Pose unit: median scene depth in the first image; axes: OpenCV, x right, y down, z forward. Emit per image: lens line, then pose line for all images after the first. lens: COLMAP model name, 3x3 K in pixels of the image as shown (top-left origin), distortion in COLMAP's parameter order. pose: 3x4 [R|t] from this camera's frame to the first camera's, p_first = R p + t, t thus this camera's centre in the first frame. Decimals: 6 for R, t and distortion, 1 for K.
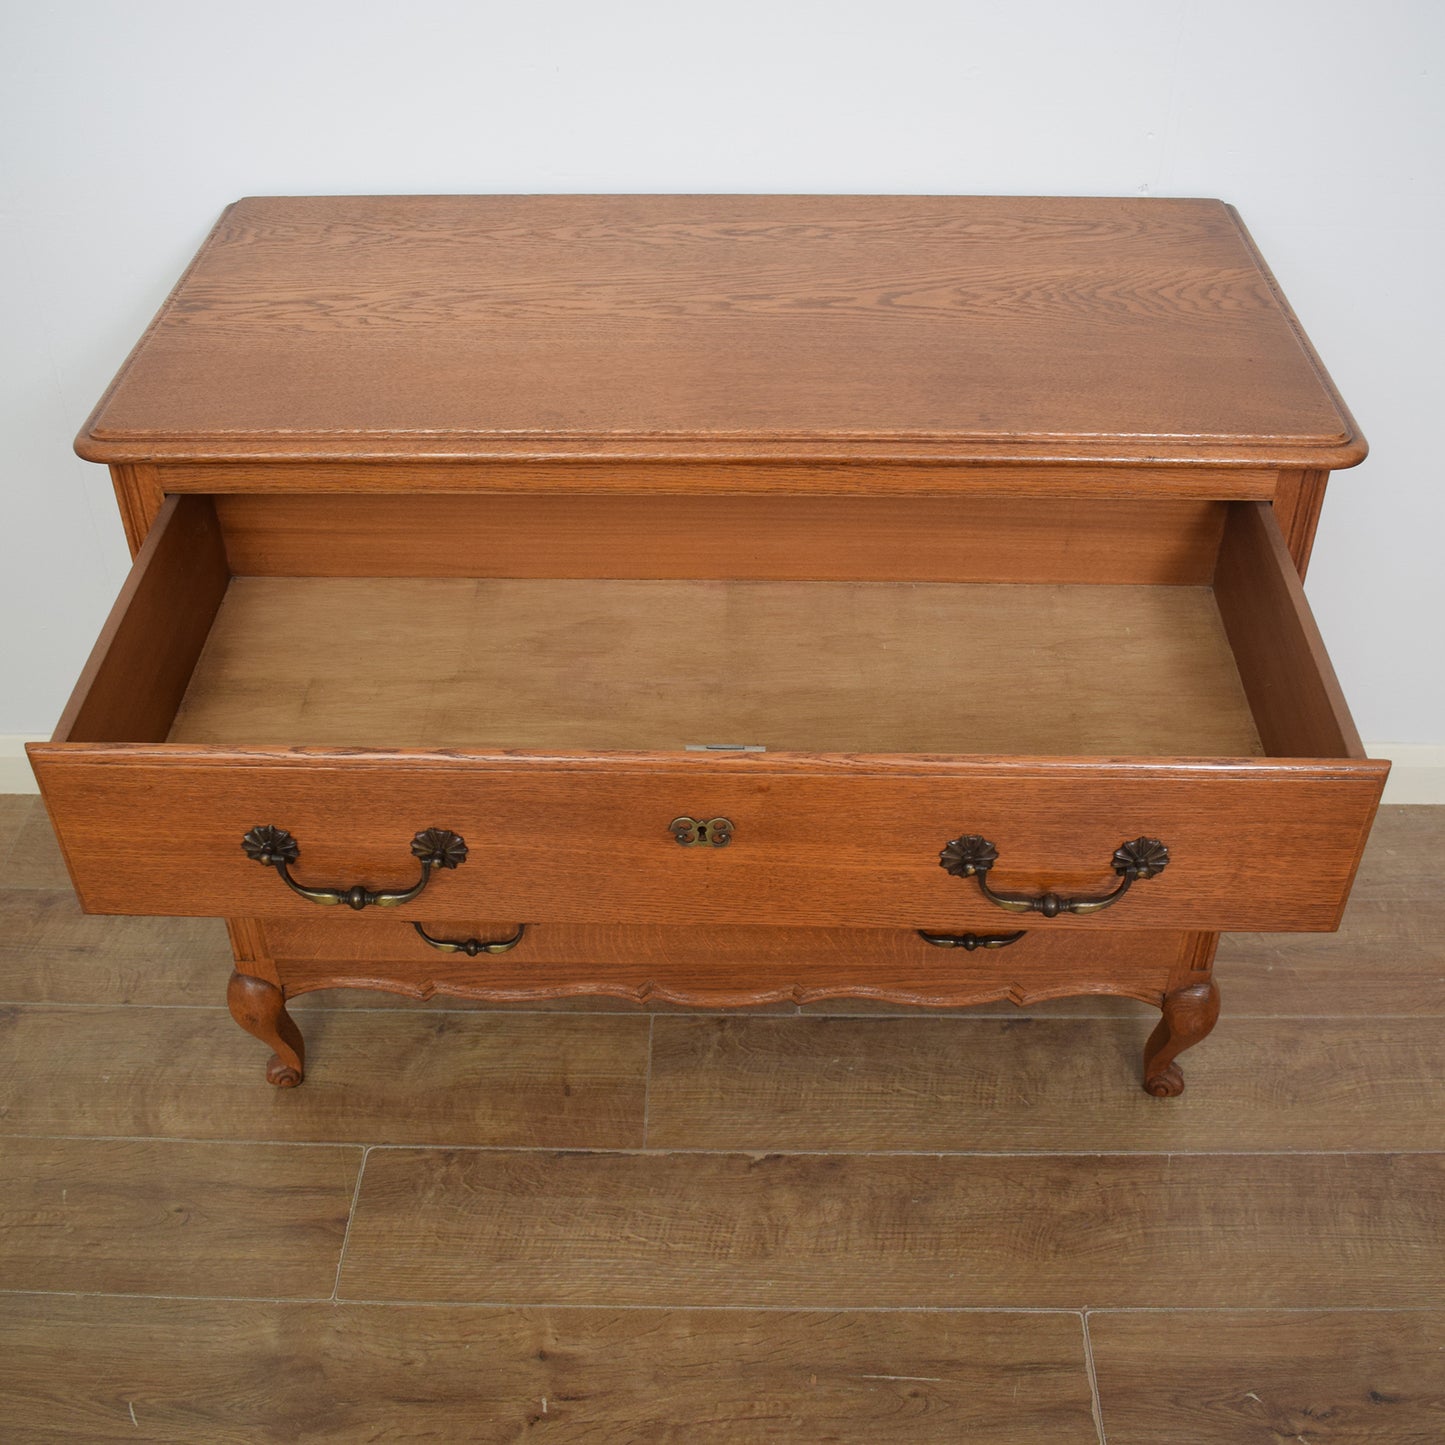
lens RADIAL K [[1693.2, 0, 723.1], [0, 1693.2, 676.7], [0, 0, 1]] dist [-0.091582, 0.013685]
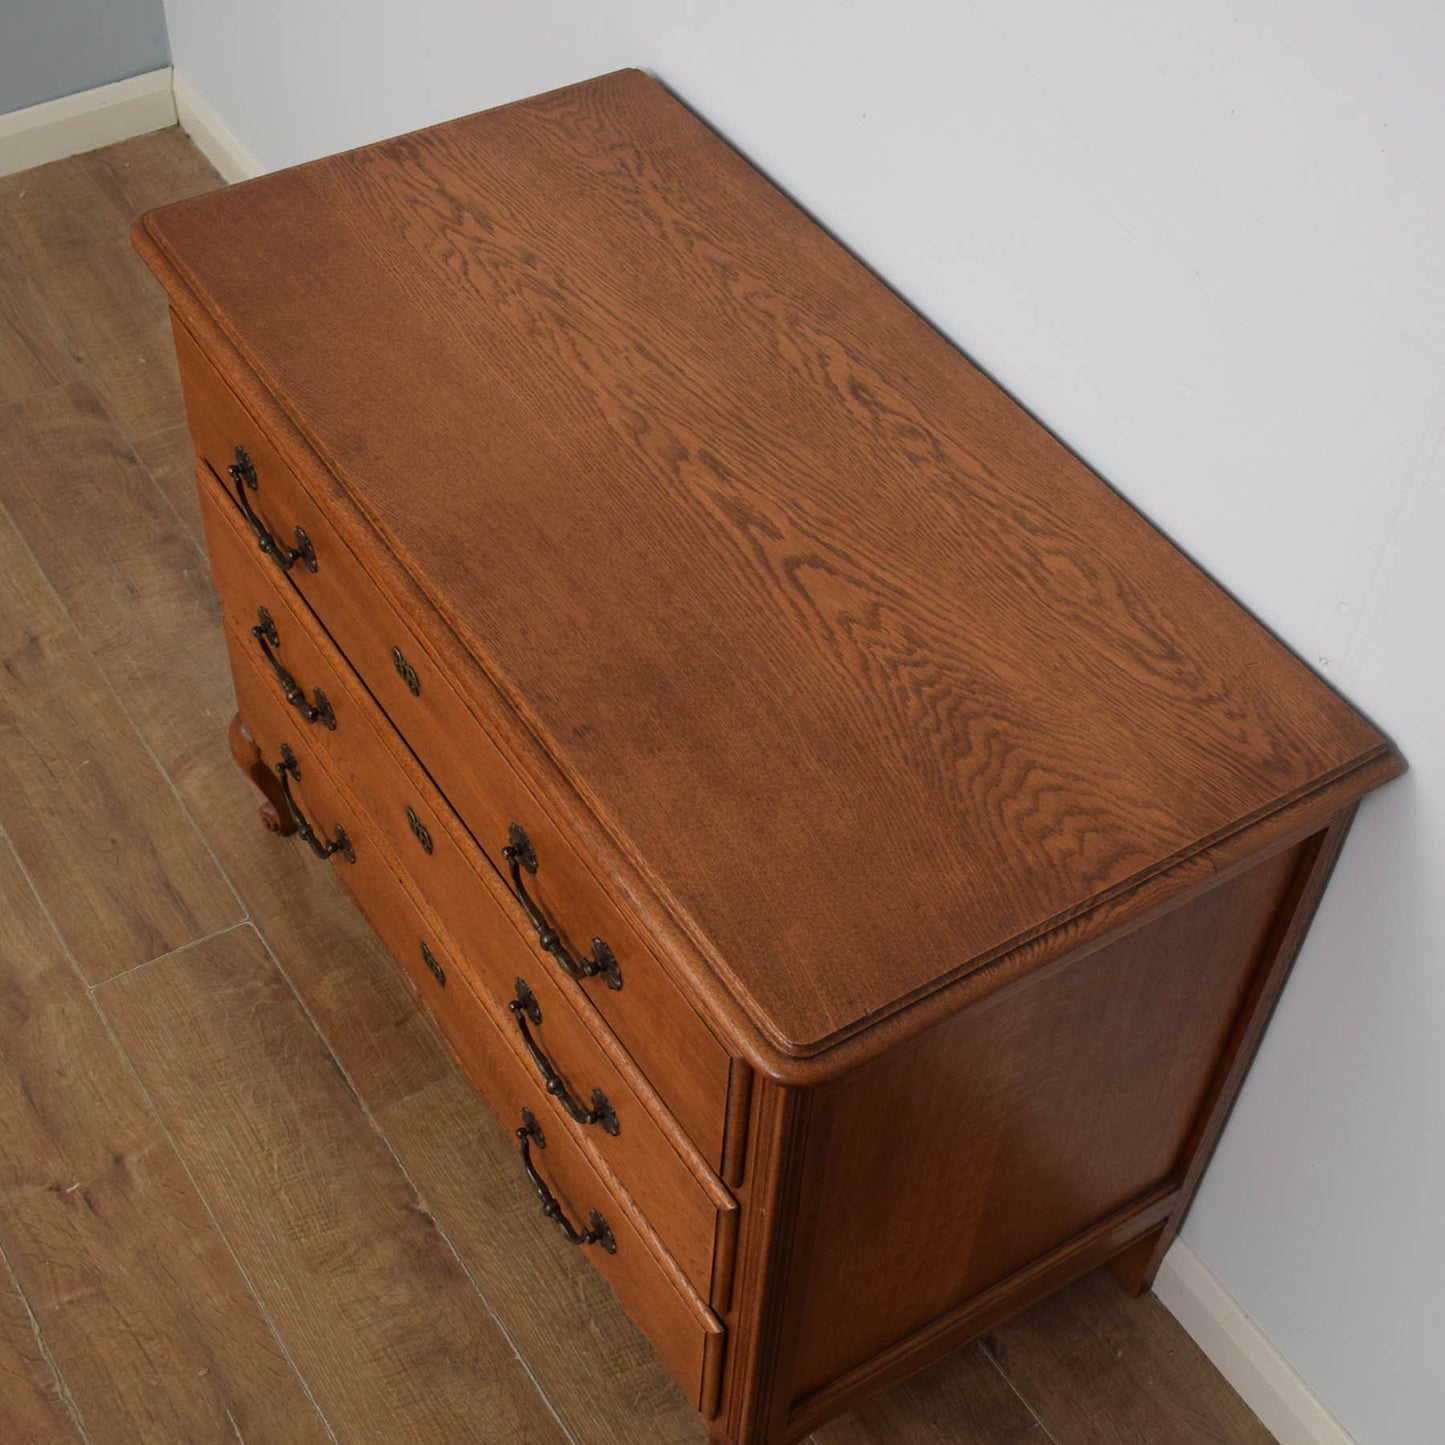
lens RADIAL K [[2109.5, 0, 804.6], [0, 2109.5, 728.6], [0, 0, 1]] dist [-0.099524, 0.025321]
pose [[0.574061, 0.634910, -0.517052, 0.624076], [-0.549310, 0.766904, 0.331839, -0.461942], [0.607217, 0.093526, 0.789012, 0.185222]]
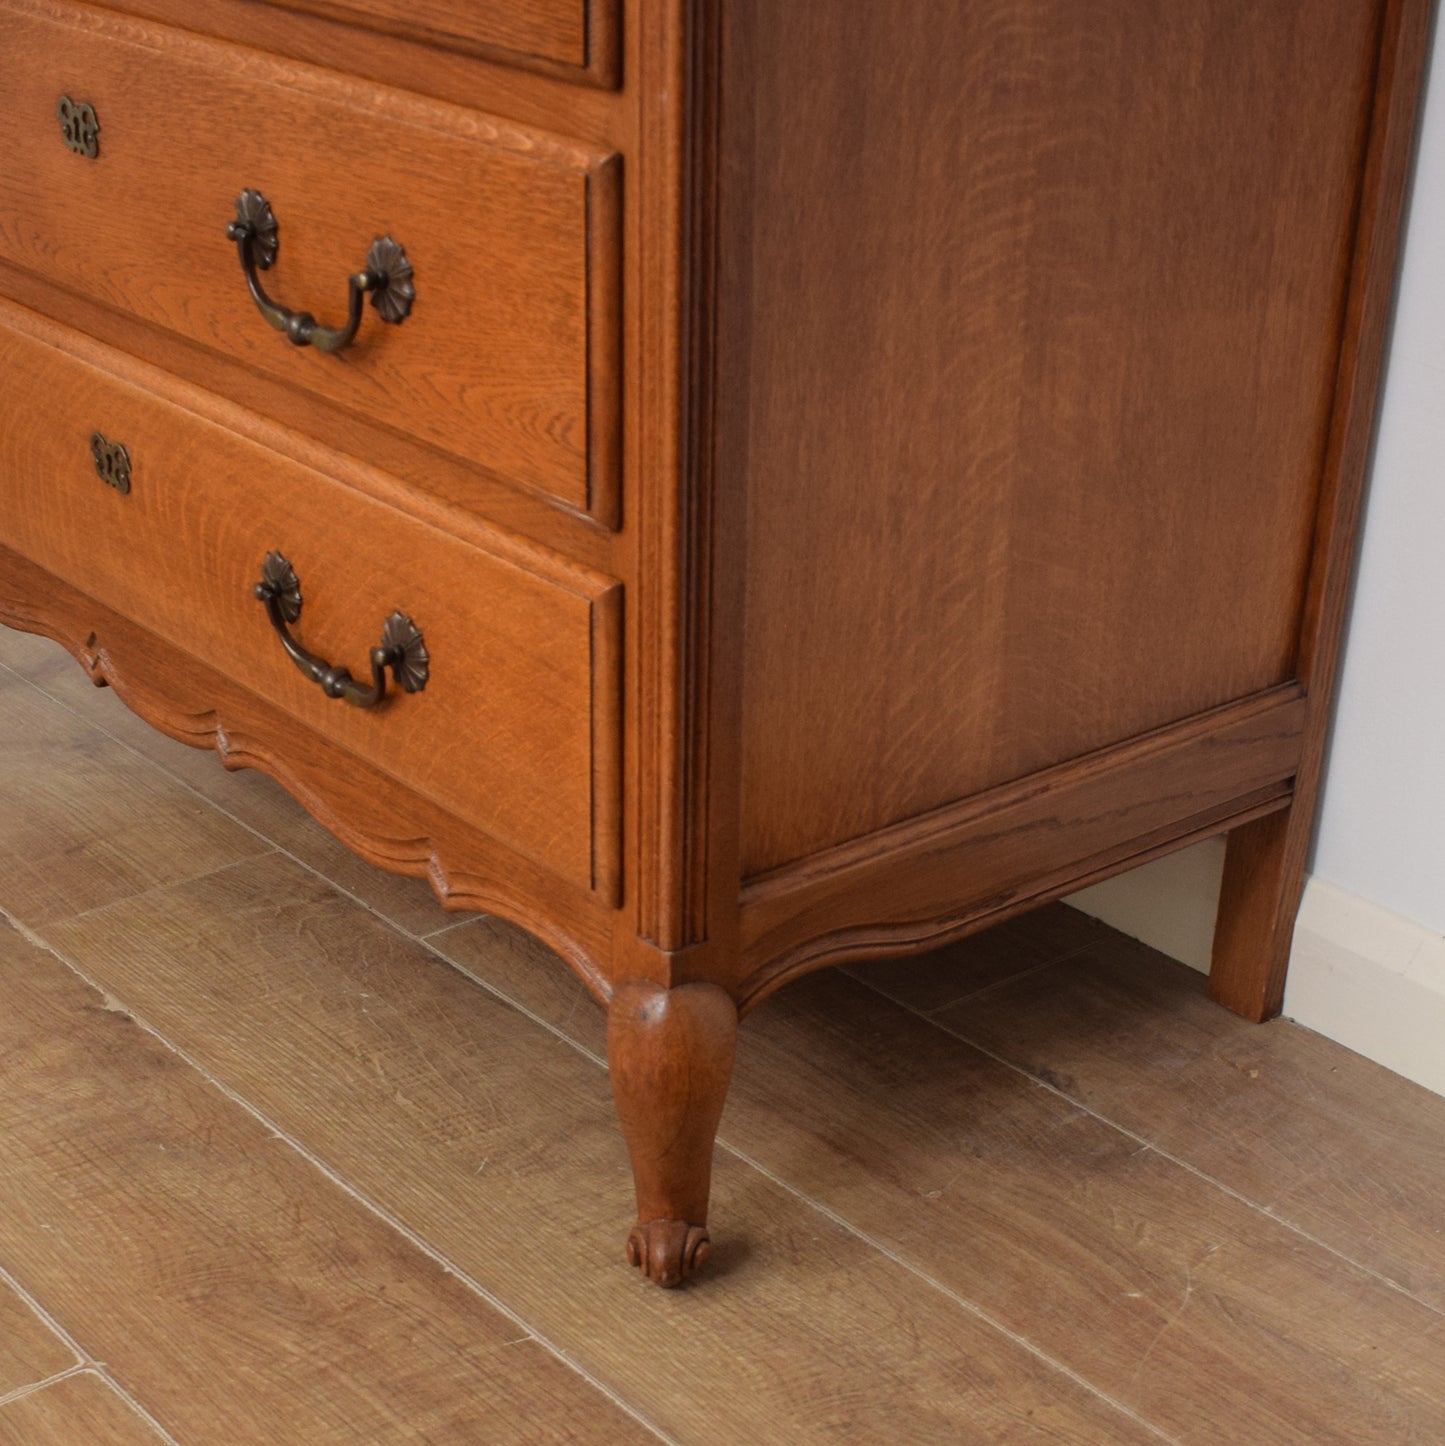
lens RADIAL K [[2599.7, 0, 791.6], [0, 2599.7, 1102.4], [0, 0, 1]] dist [-0.080820, -0.003527]
pose [[0.674709, 0.411831, -0.612505, 0.802000], [-0.469524, 0.879785, 0.074335, 0.144660], [0.569487, 0.237431, 0.786963, 0.458708]]
